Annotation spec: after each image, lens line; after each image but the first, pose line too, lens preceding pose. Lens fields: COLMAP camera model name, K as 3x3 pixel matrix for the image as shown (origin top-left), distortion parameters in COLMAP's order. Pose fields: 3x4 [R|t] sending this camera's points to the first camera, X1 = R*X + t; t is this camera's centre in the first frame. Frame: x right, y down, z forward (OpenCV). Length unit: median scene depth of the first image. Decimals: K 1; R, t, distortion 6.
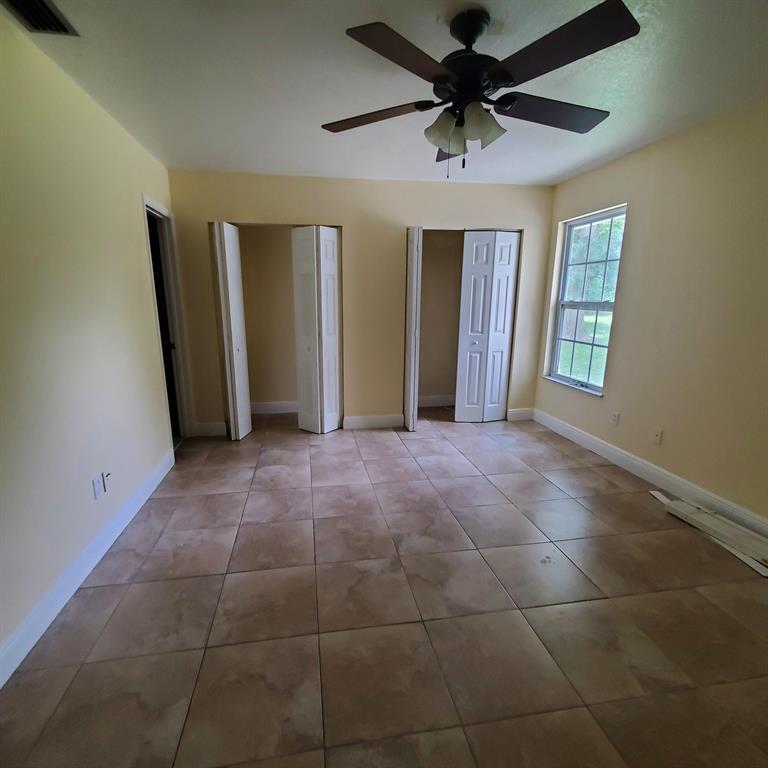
lens RADIAL K [[400.5, 0, 380.2], [0, 400.5, 386.2], [0, 0, 1]] dist [-0.008701, -0.000106]
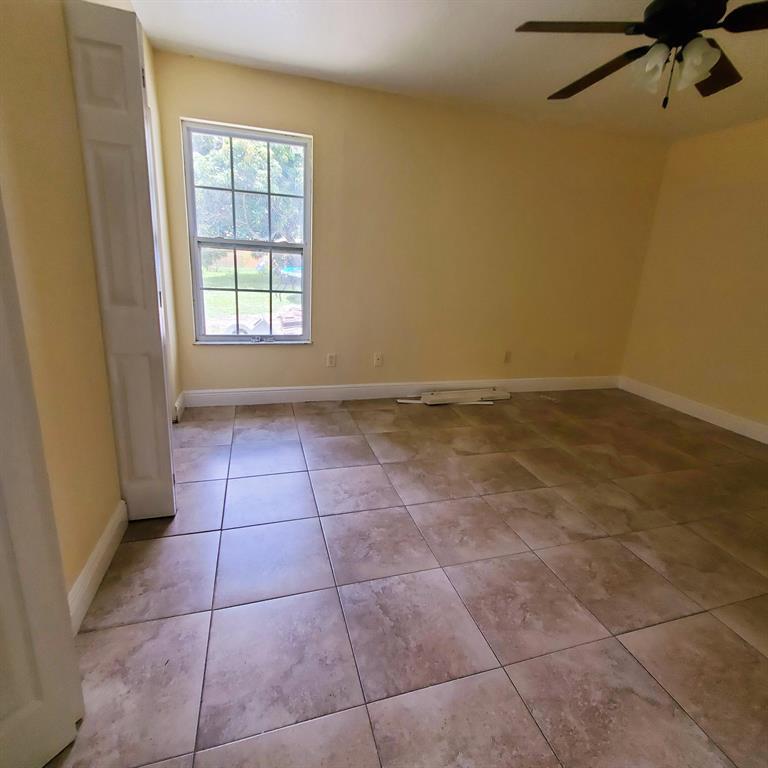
lens RADIAL K [[400.5, 0, 377.0], [0, 400.5, 370.0], [0, 0, 1]] dist [-0.008701, -0.000106]
pose [[-0.091291, -0.266676, 0.959453, -0.498637], [0.169478, 0.945260, 0.278856, -0.192534], [-0.981297, 0.188063, -0.041098, 1.129206]]
